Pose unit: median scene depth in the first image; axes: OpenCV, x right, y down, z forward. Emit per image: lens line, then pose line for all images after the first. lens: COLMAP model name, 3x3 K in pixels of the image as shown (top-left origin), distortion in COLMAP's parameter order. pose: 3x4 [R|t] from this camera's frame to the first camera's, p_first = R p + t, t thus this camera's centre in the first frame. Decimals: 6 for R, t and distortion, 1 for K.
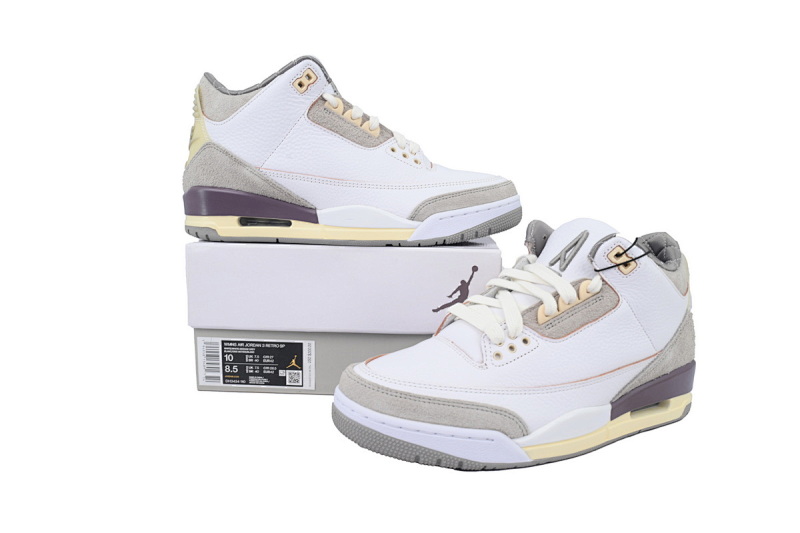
lens RADIAL K [[643.6, 0, 401.3], [0, 643.6, 264.7], [0, 0, 1]] dist [0.014746, 0.003545]
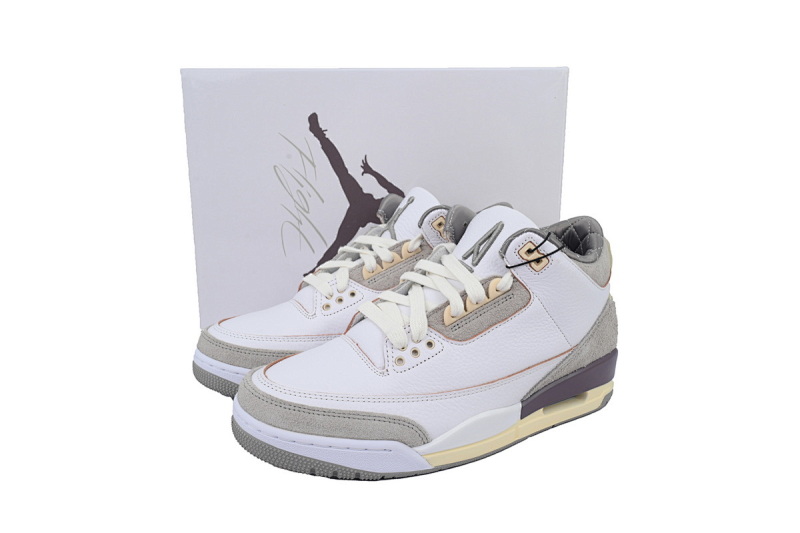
lens RADIAL K [[643.6, 0, 401.8], [0, 643.6, 265.9], [0, 0, 1]] dist [0.014746, 0.003545]
pose [[0.999817, -0.016815, 0.009107, 0.134929], [0.015711, 0.993800, 0.110070, -0.098564], [-0.010901, -0.109907, 0.993882, 0.051980]]
